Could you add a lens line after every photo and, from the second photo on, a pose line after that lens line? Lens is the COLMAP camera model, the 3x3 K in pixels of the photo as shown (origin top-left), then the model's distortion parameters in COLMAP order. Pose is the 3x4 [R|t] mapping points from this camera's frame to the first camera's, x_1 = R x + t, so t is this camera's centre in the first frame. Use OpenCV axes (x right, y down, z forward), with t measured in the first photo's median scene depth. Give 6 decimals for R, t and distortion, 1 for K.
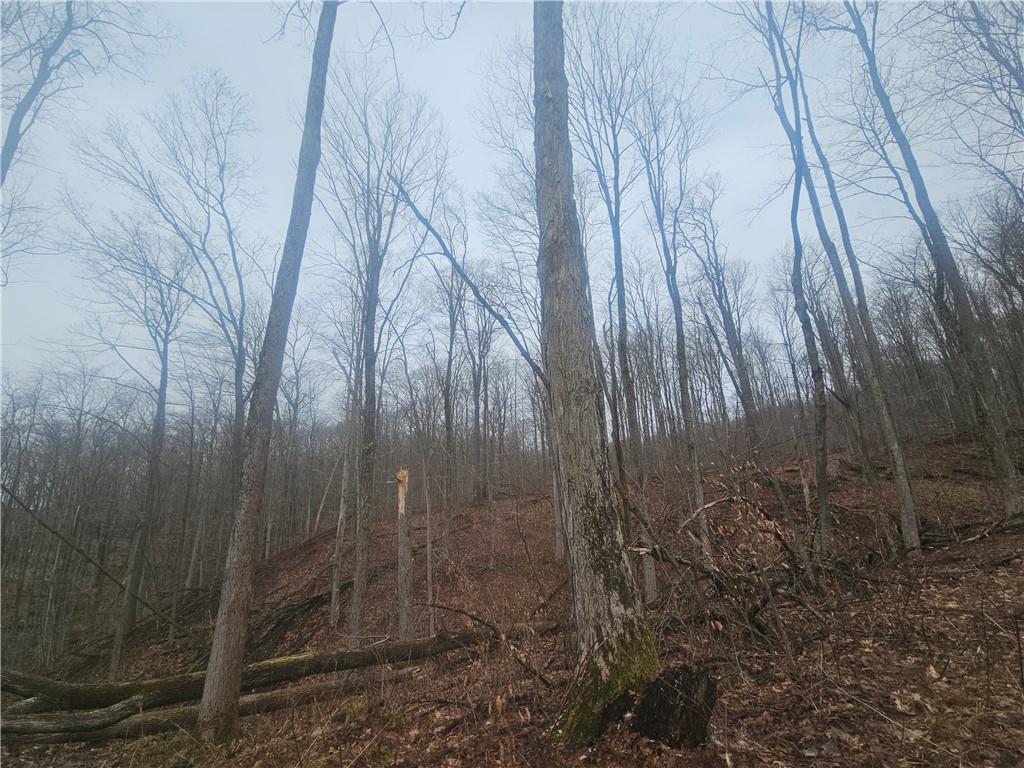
lens RADIAL K [[405.5, 0, 507.8], [0, 405.5, 389.7], [0, 0, 1]] dist [0.010229, -0.011427]
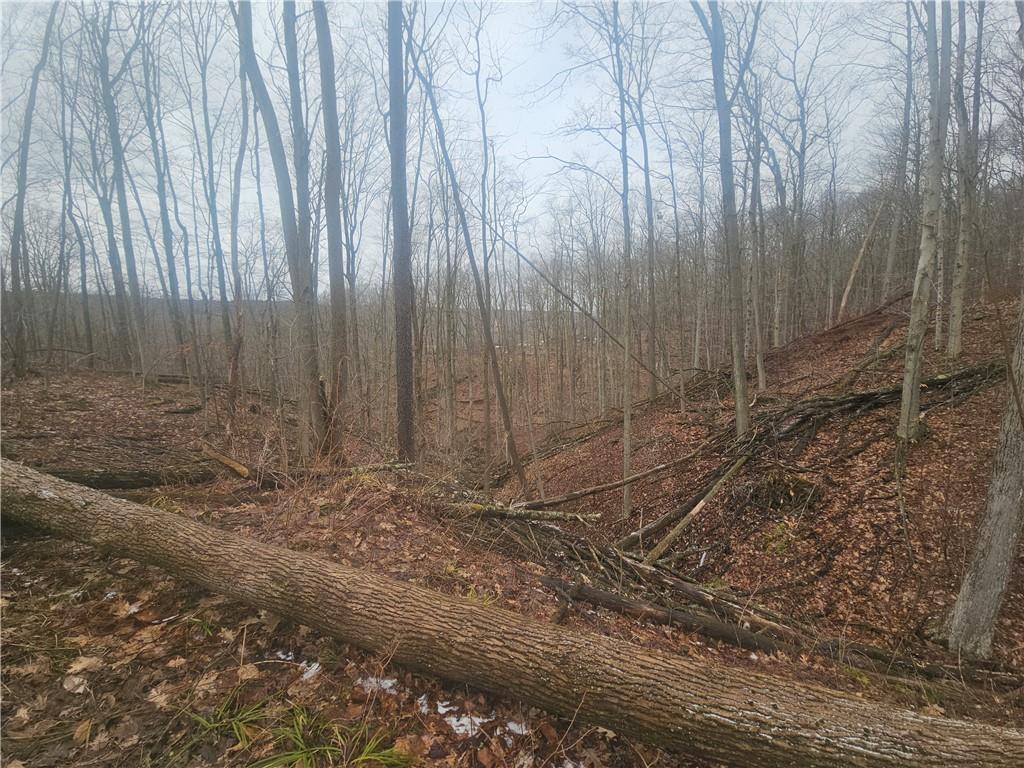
lens RADIAL K [[405.5, 0, 507.8], [0, 405.5, 389.7], [0, 0, 1]] dist [0.010229, -0.011427]
pose [[0.472577, 0.143996, -0.869446, -0.178510], [0.264889, 0.917734, 0.295971, 0.158948], [0.840538, -0.370176, 0.395557, 0.264855]]
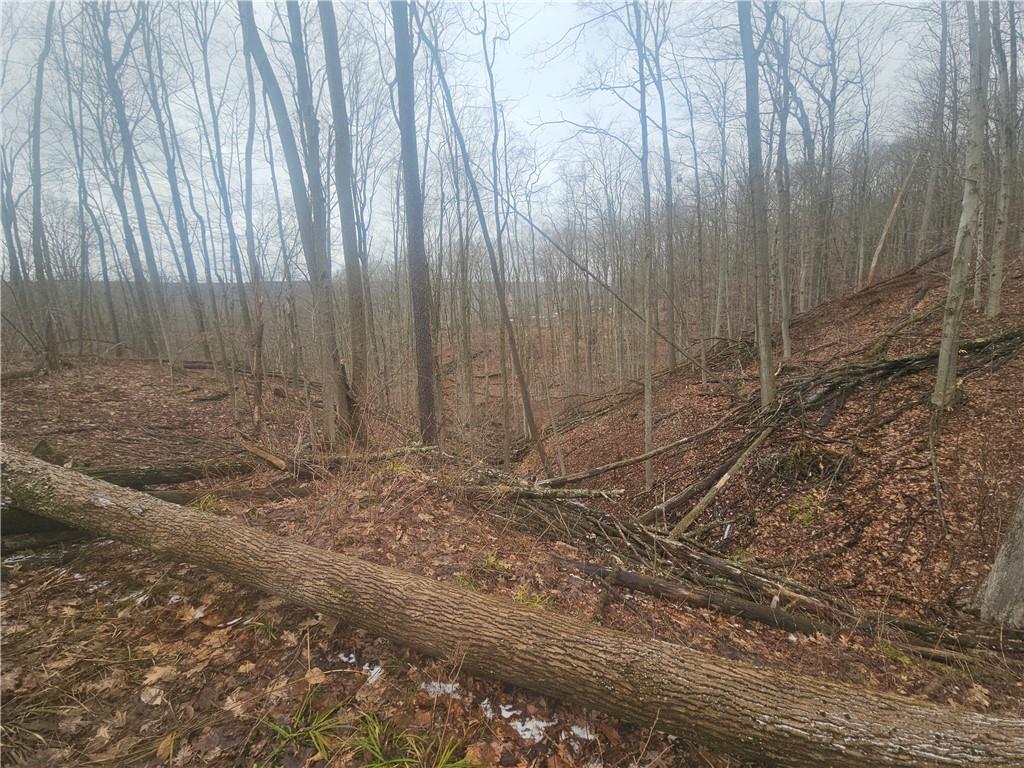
lens RADIAL K [[405.5, 0, 507.8], [0, 405.5, 389.7], [0, 0, 1]] dist [0.010229, -0.011427]
pose [[0.445316, 0.187743, -0.875469, -0.184424], [0.302267, 0.888847, 0.344363, 0.152504], [0.842810, -0.417976, 0.339069, 0.262609]]
